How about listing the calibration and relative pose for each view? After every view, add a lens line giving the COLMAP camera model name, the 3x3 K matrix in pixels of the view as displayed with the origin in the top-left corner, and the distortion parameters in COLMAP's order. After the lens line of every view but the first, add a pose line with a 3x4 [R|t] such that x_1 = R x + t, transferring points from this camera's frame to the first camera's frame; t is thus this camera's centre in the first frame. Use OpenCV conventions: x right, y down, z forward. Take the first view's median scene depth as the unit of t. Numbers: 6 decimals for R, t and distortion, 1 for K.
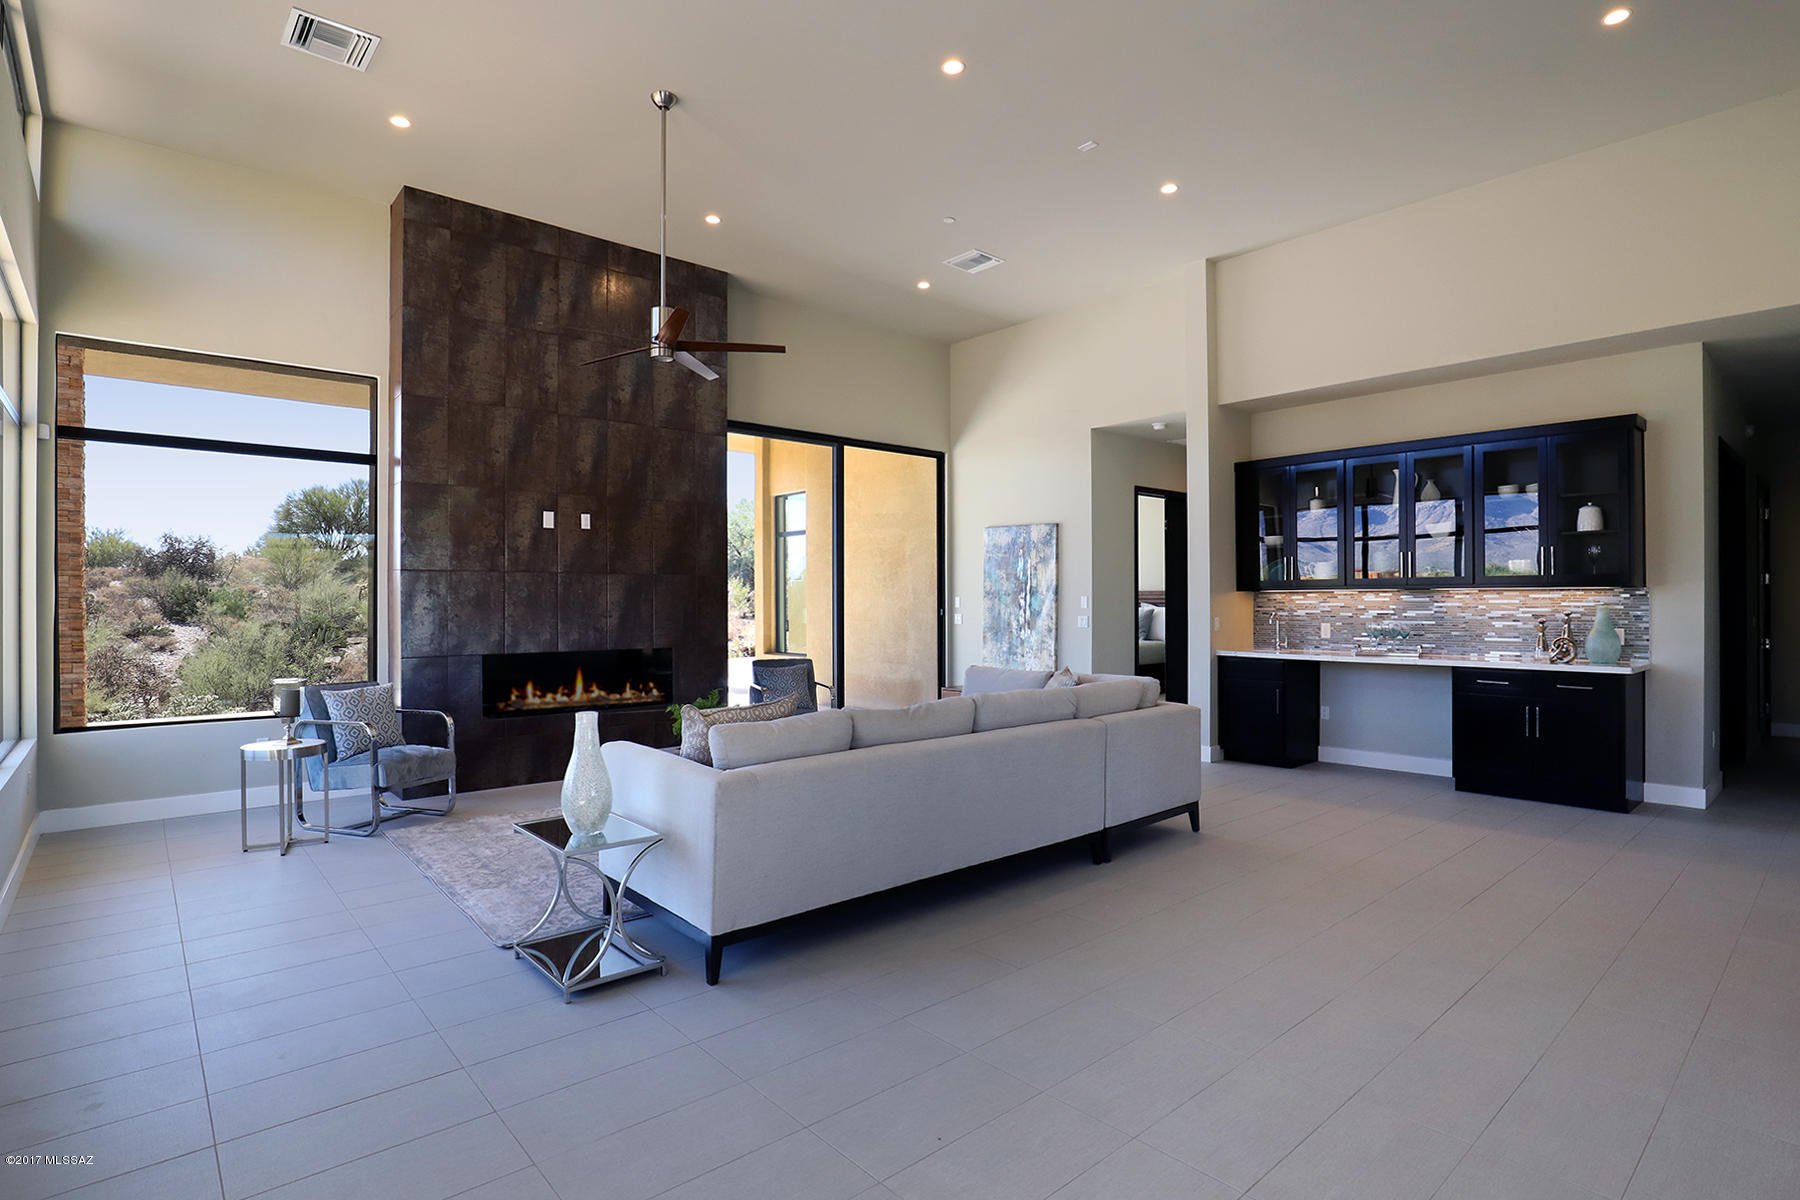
lens RADIAL K [[865.5, 0, 900.0], [0, 865.5, 600.0], [0, 0, 1]] dist [-0.054122, 0.000059]
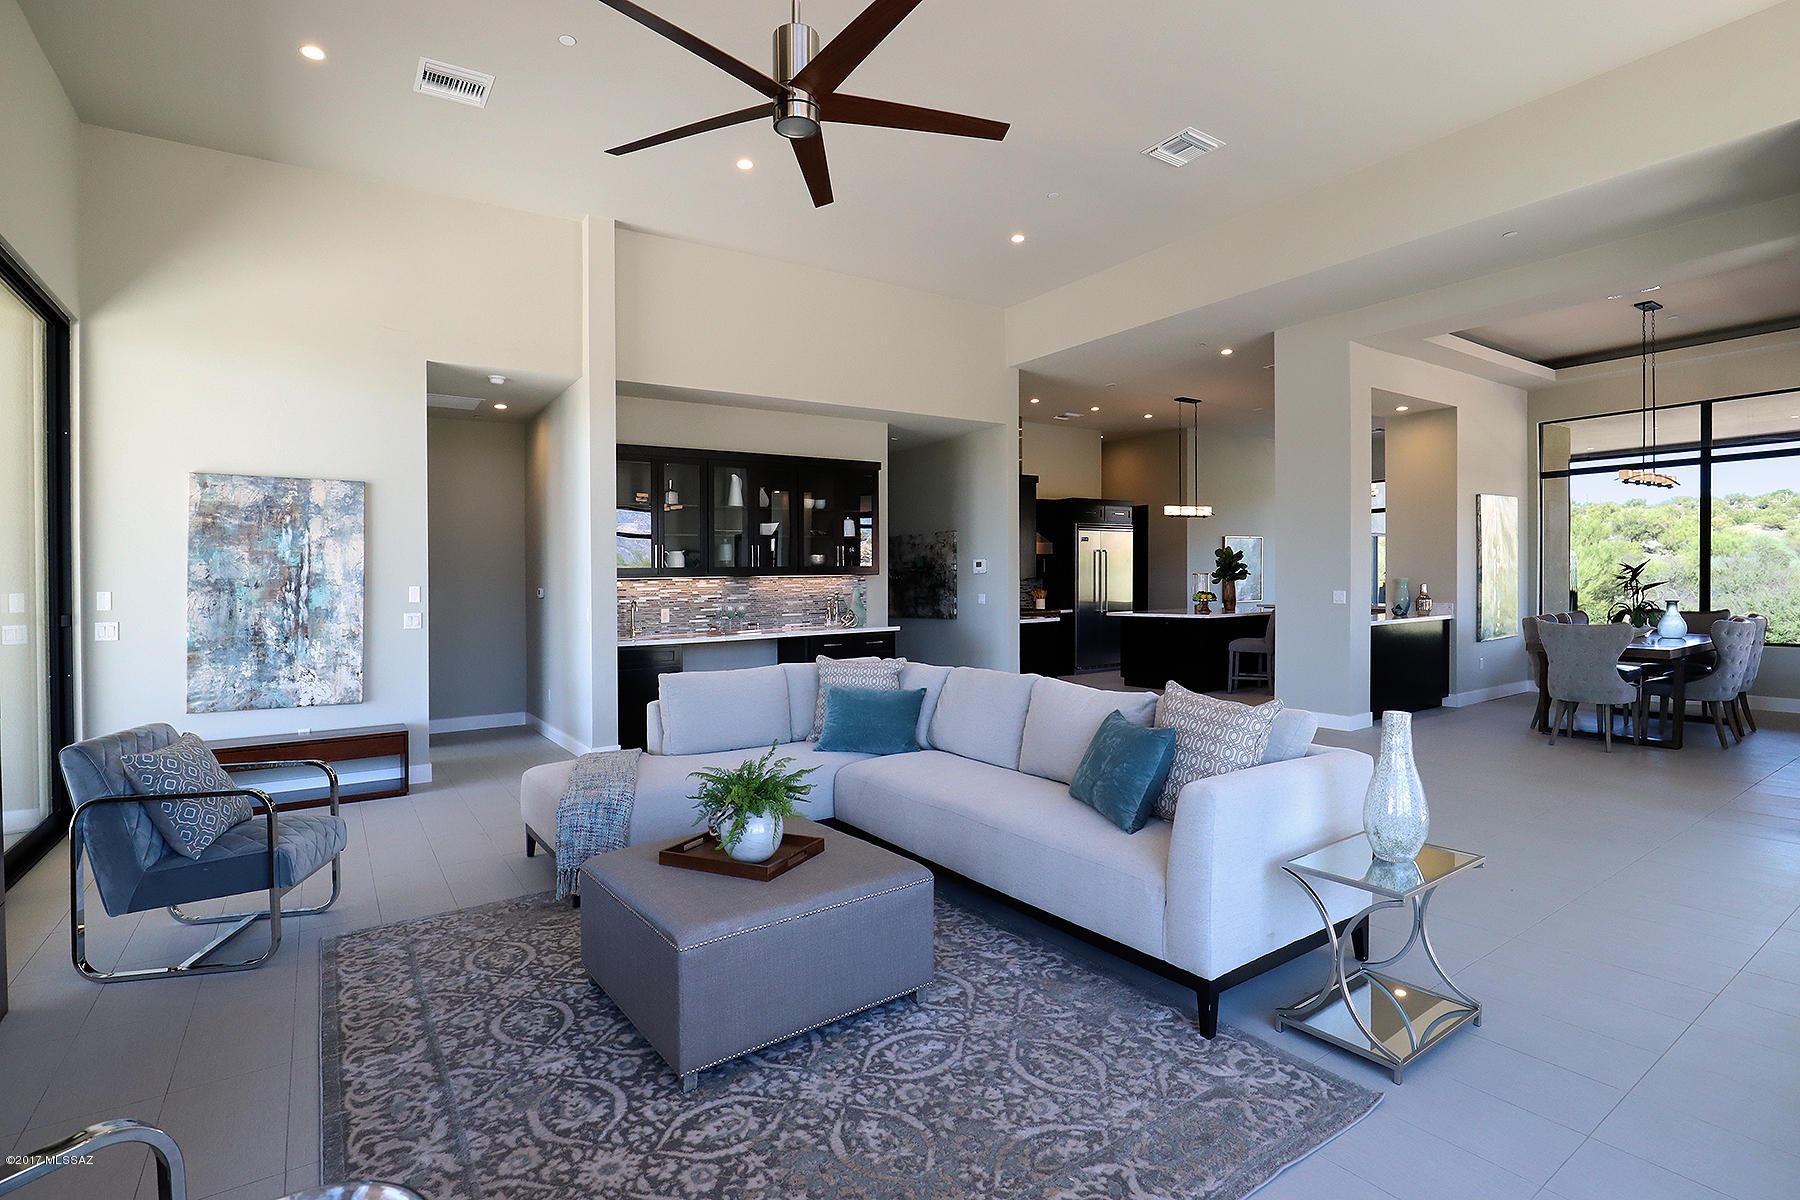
lens RADIAL K [[865.5, 0, 900.0], [0, 865.5, 600.0], [0, 0, 1]] dist [-0.054122, 0.000059]
pose [[0.120262, -0.024184, 0.992448, -0.438137], [0.014380, 0.999641, 0.022616, -0.003082], [-0.992638, 0.011552, 0.120567, 0.484203]]
